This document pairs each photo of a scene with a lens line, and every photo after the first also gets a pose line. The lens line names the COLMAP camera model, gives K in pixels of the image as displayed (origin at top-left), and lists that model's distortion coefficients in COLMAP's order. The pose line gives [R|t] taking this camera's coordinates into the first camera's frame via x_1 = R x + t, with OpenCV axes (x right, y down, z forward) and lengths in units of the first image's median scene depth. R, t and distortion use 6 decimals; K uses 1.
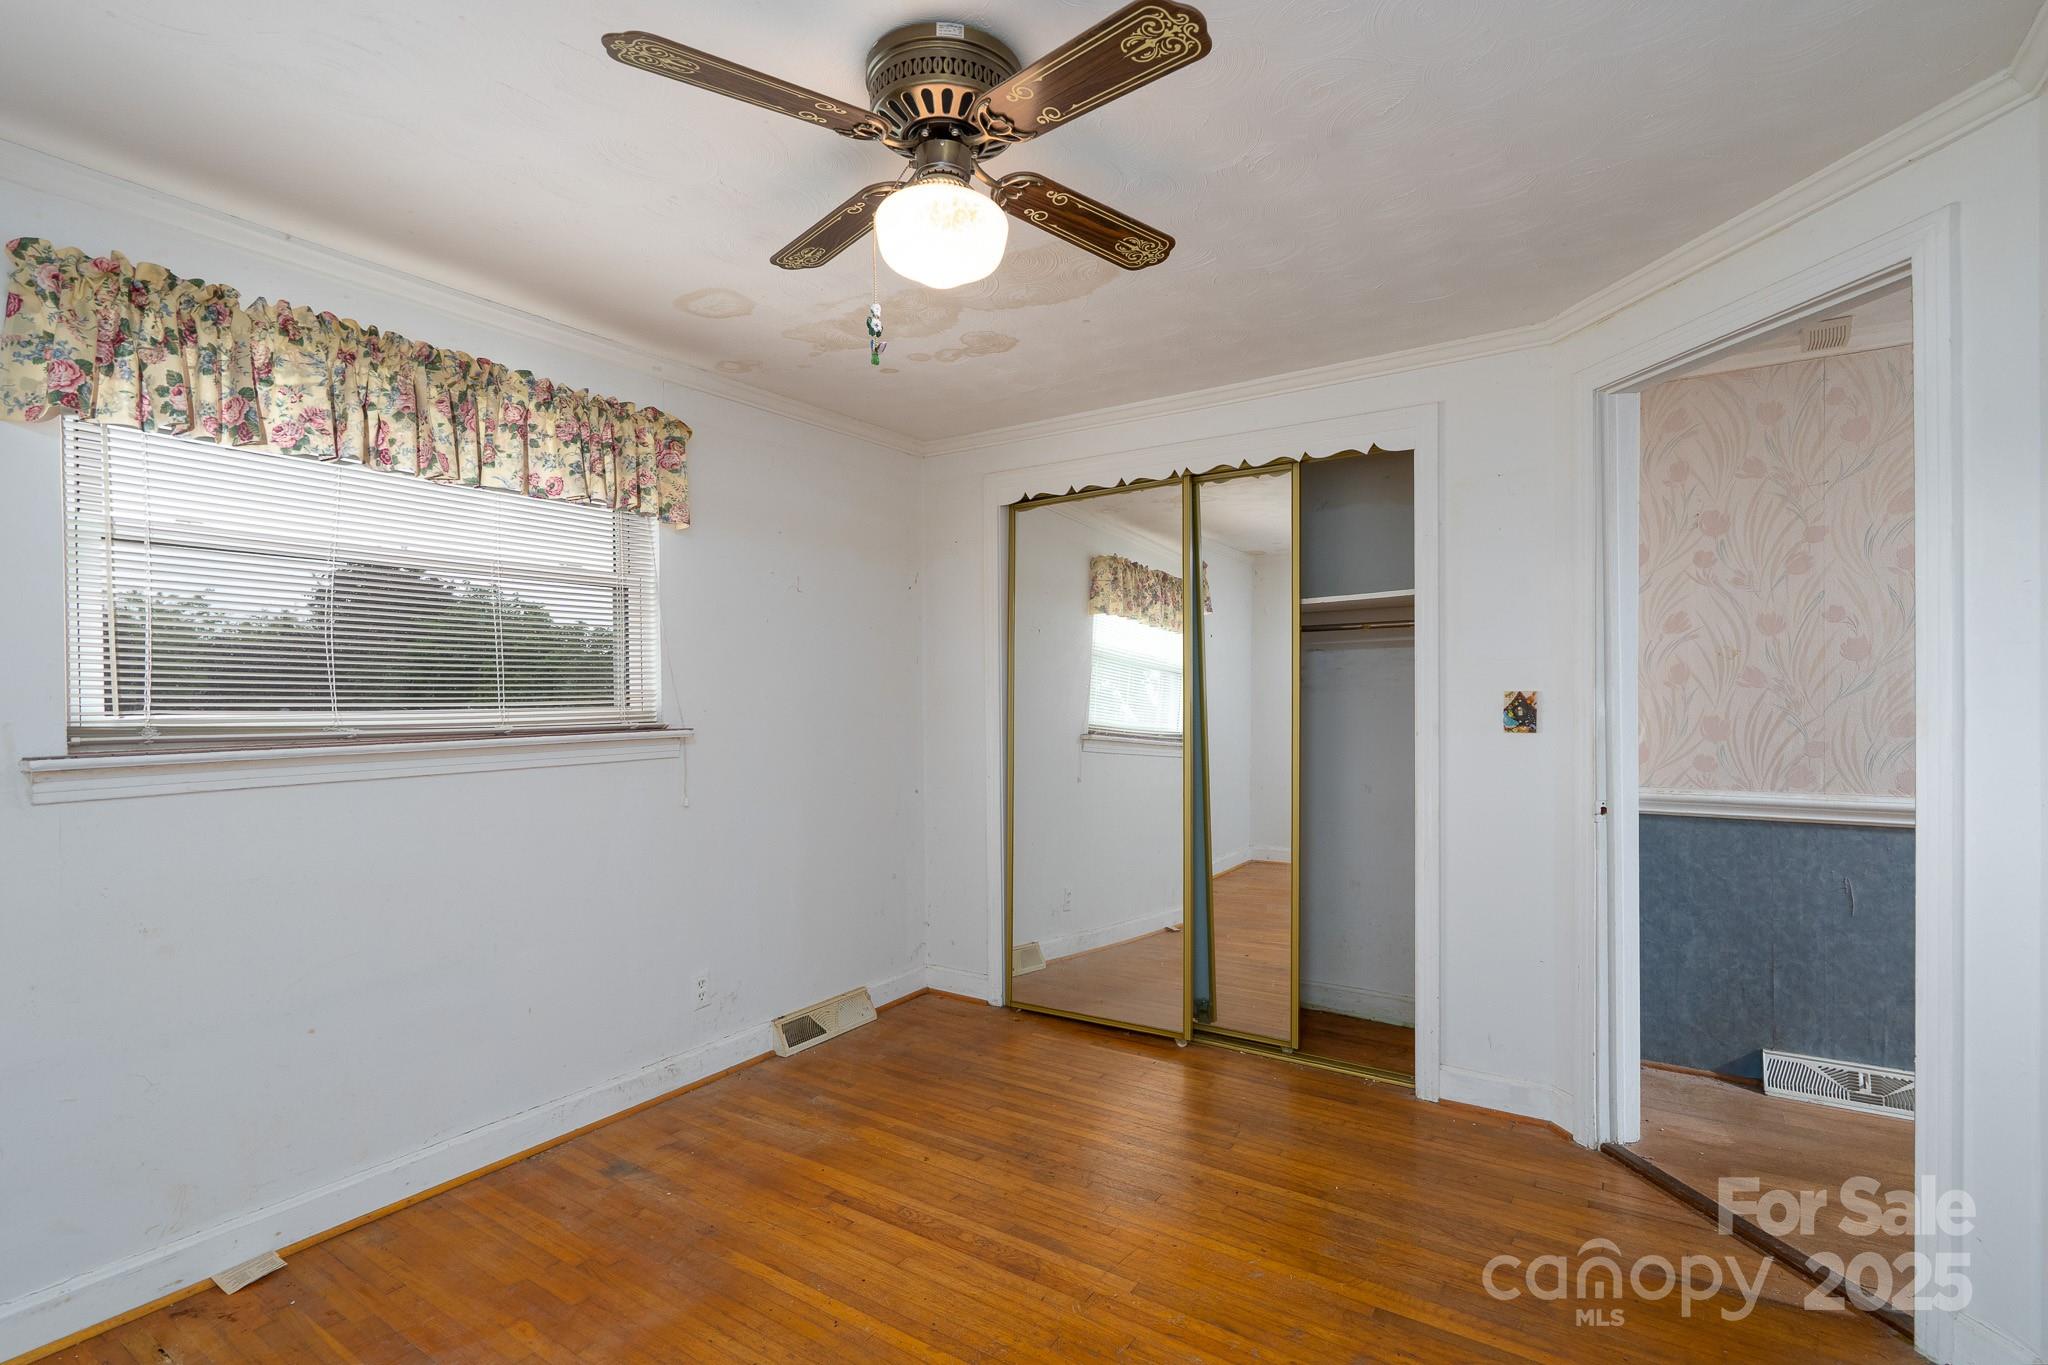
lens RADIAL K [[966.8, 0, 977.7], [0, 966.8, 695.4], [0, 0, 1]] dist [0.002573, 0.000552]
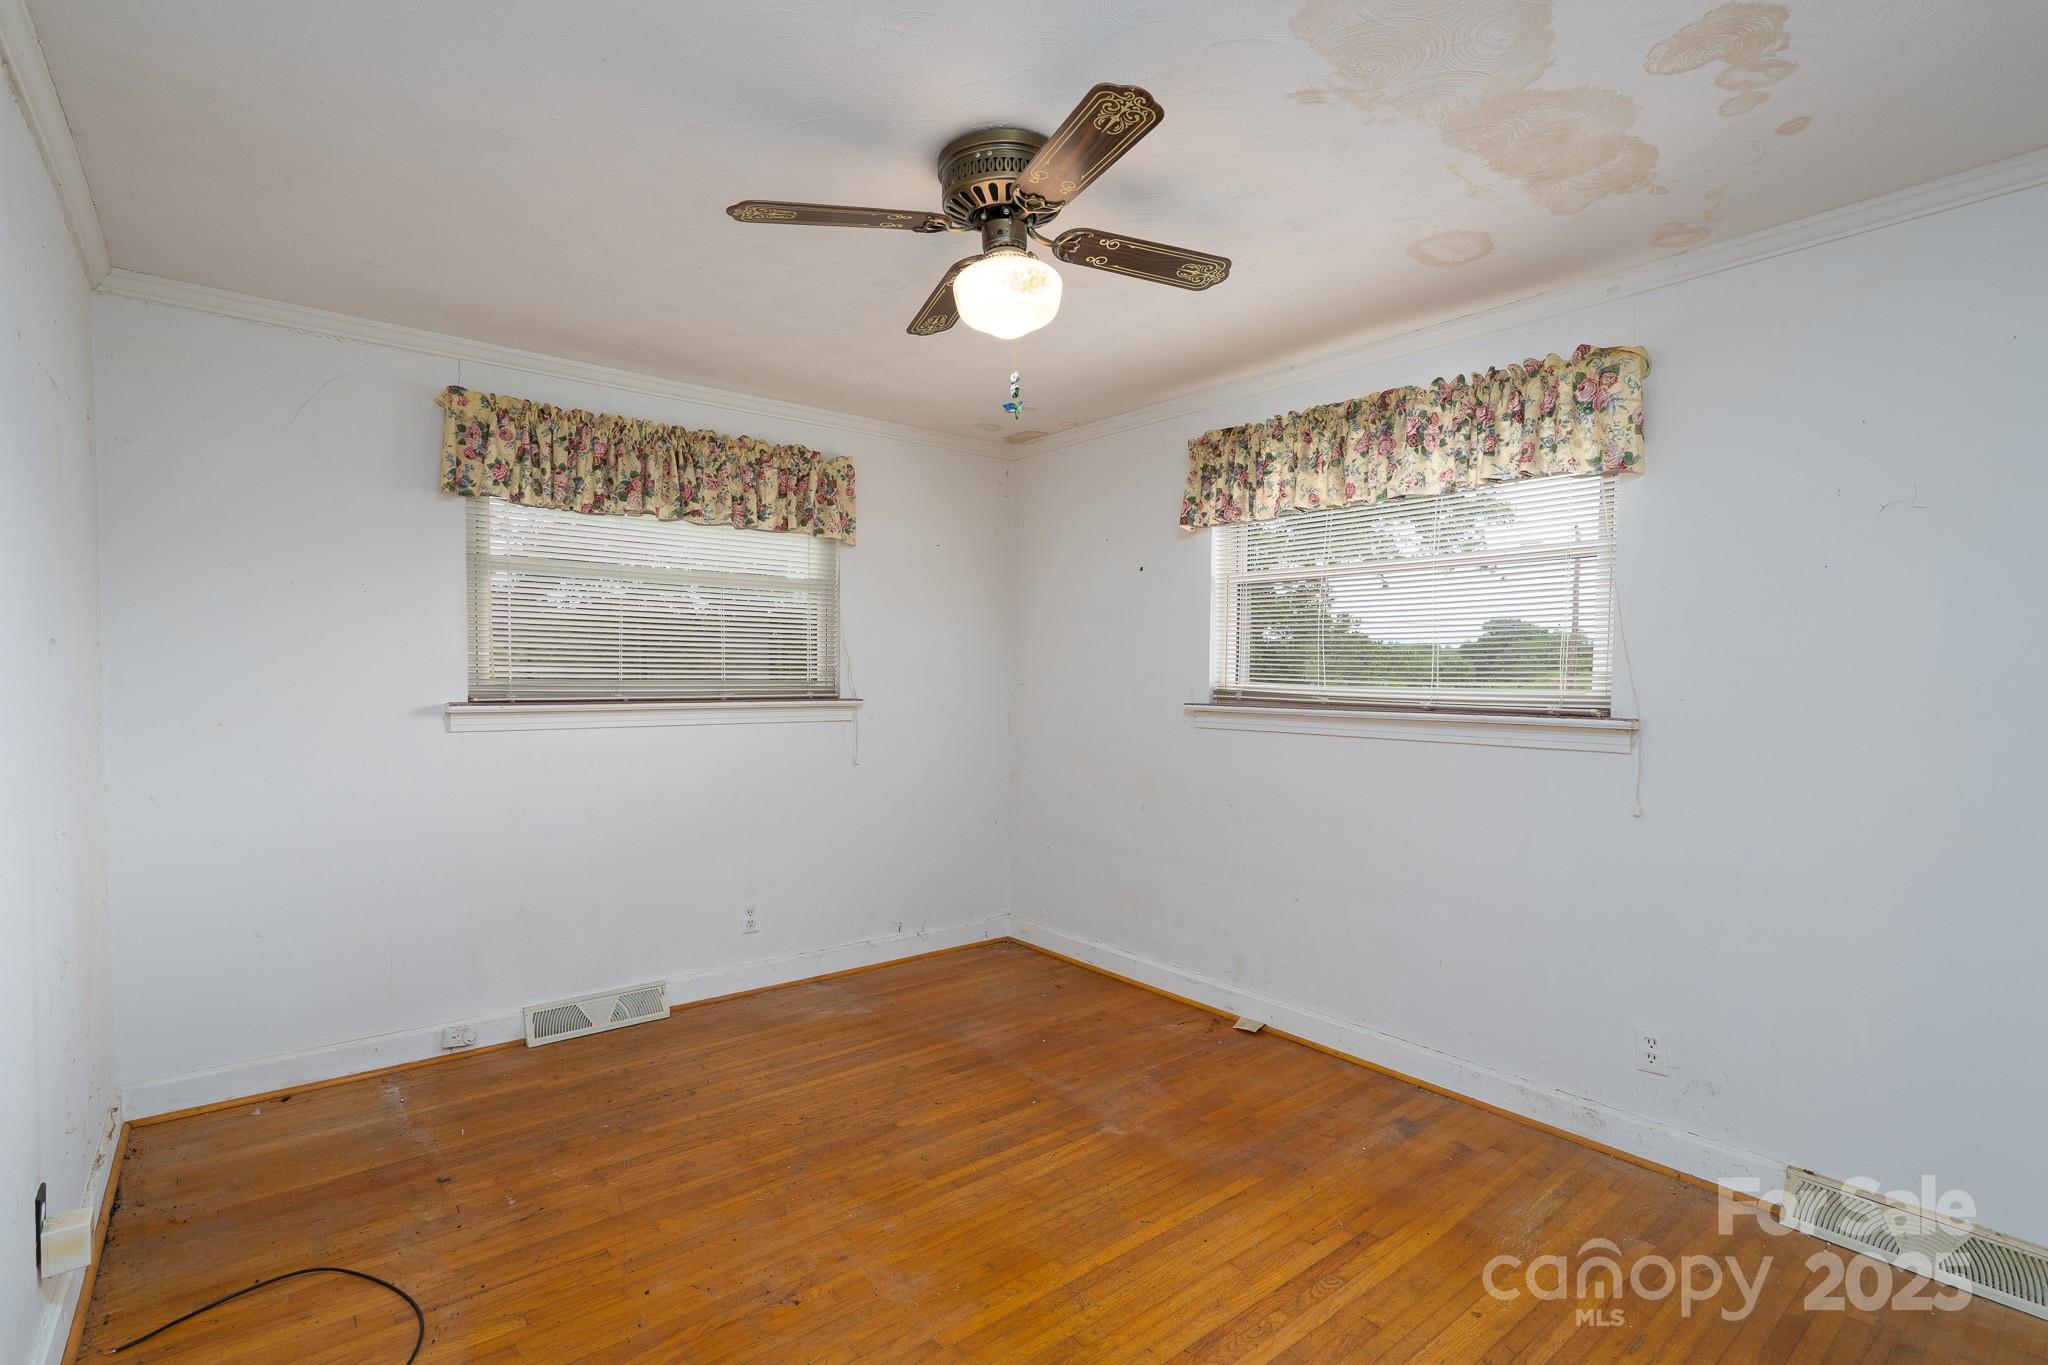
lens RADIAL K [[947.2, 0, 1026.6], [0, 947.2, 697.9], [0, 0, 1]] dist [-0.002220, -0.000016]
pose [[-0.261734, 0.031575, -0.964624, 0.791708], [-0.006799, 0.999380, 0.034557, -0.009646], [0.965116, 0.015603, -0.261357, 0.949931]]
